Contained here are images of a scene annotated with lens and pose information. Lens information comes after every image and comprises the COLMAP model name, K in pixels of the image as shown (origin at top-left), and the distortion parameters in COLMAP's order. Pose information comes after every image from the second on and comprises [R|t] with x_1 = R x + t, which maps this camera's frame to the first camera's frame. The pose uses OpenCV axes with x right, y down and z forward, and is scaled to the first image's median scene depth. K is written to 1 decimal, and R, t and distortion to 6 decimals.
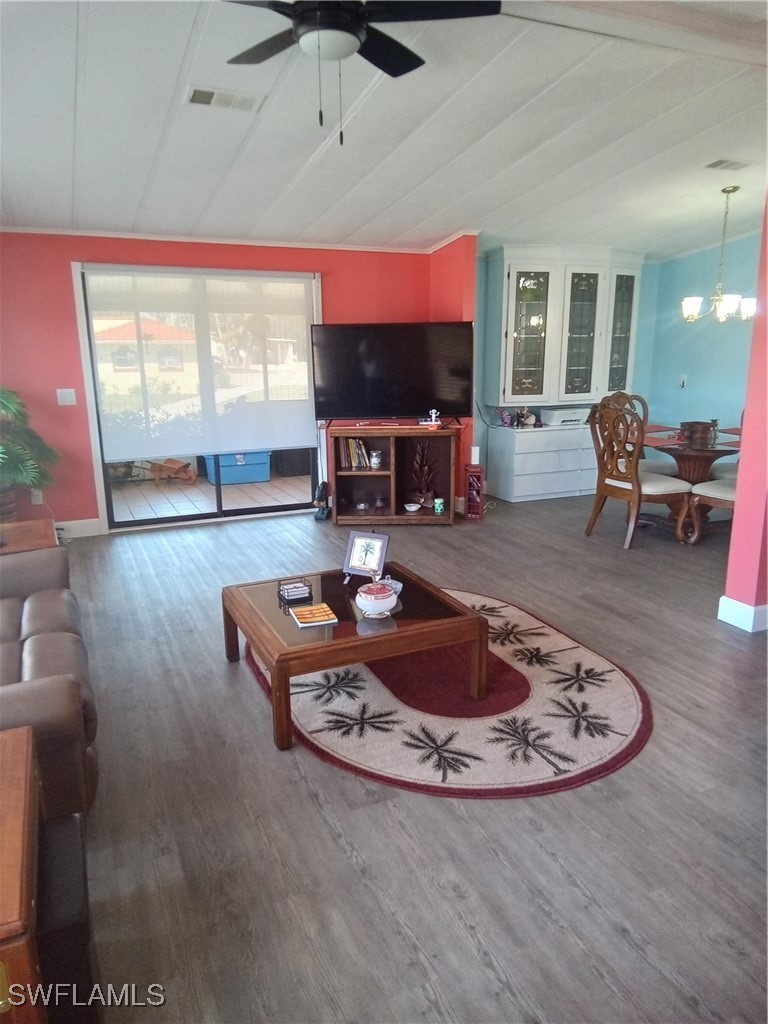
lens RADIAL K [[721.6, 0, 381.2], [0, 721.6, 532.7], [0, 0, 1]] dist [0.051606, 0.000246]
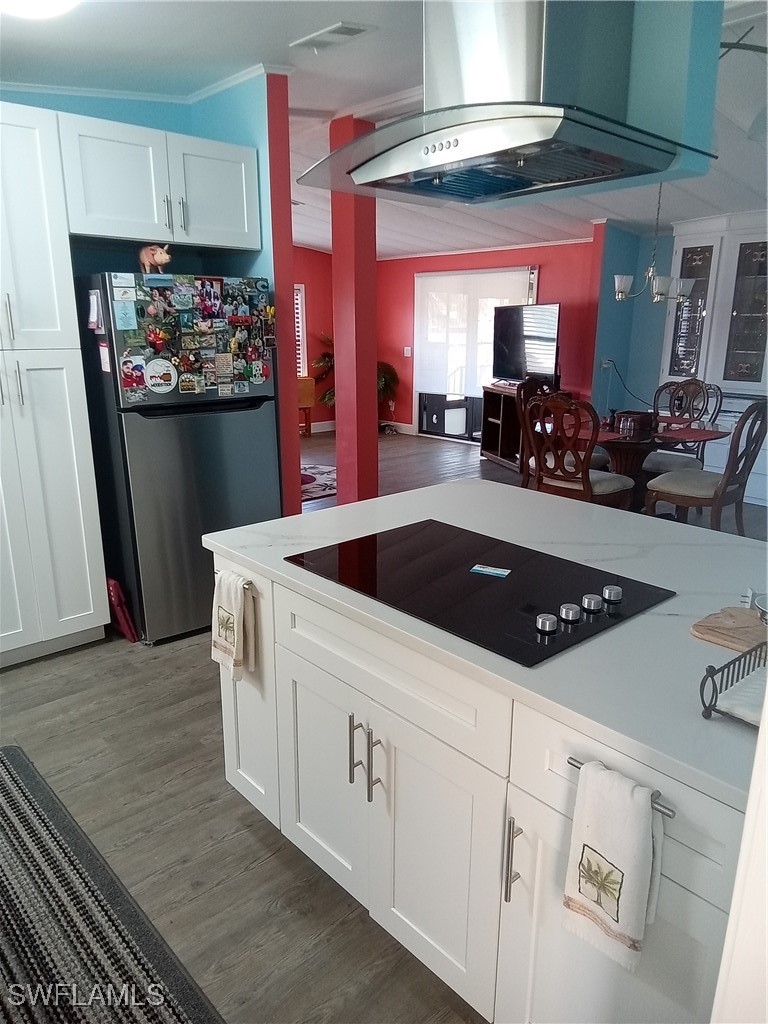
lens RADIAL K [[721.6, 0, 381.2], [0, 721.6, 532.7], [0, 0, 1]] dist [0.051606, 0.000246]
pose [[0.304582, 0.277336, -0.911216, 1.185977], [-0.246847, 0.946969, 0.205708, -0.112522], [0.919944, 0.162276, 0.356890, 0.382236]]
